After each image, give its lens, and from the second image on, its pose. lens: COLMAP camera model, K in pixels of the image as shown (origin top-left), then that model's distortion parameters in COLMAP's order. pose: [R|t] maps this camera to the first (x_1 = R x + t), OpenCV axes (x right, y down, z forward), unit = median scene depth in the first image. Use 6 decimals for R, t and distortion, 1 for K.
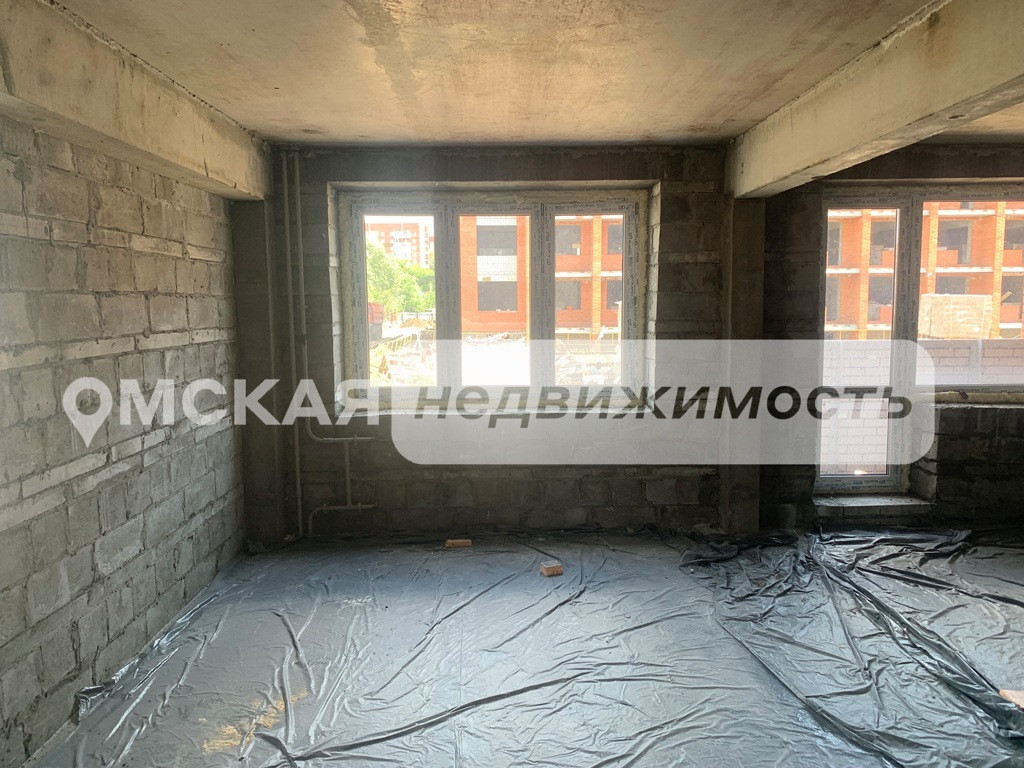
lens RADIAL K [[775.6, 0, 511.2], [0, 775.6, 380.2], [0, 0, 1]] dist [0.048778, -0.054750]
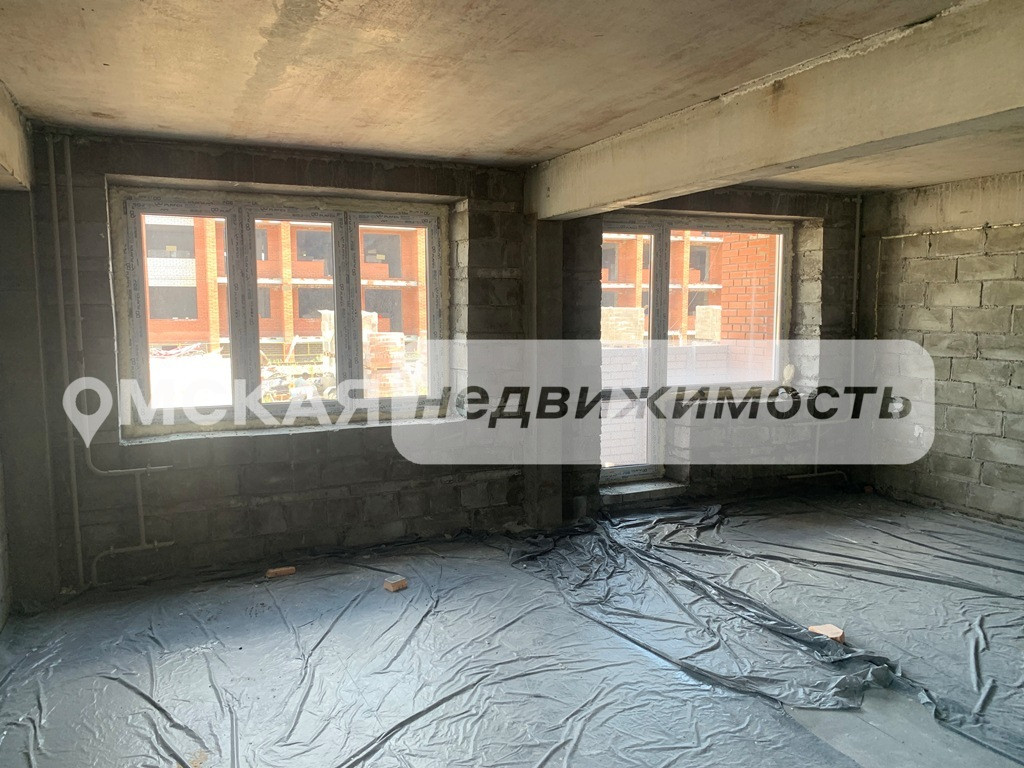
lens RADIAL K [[775.6, 0, 513.8], [0, 775.6, 395.0], [0, 0, 1]] dist [0.048778, -0.054750]
pose [[0.916332, -0.038629, 0.398552, -0.177788], [0.035446, 0.999254, 0.015356, -0.007121], [-0.398848, 0.000056, 0.917017, 0.025984]]
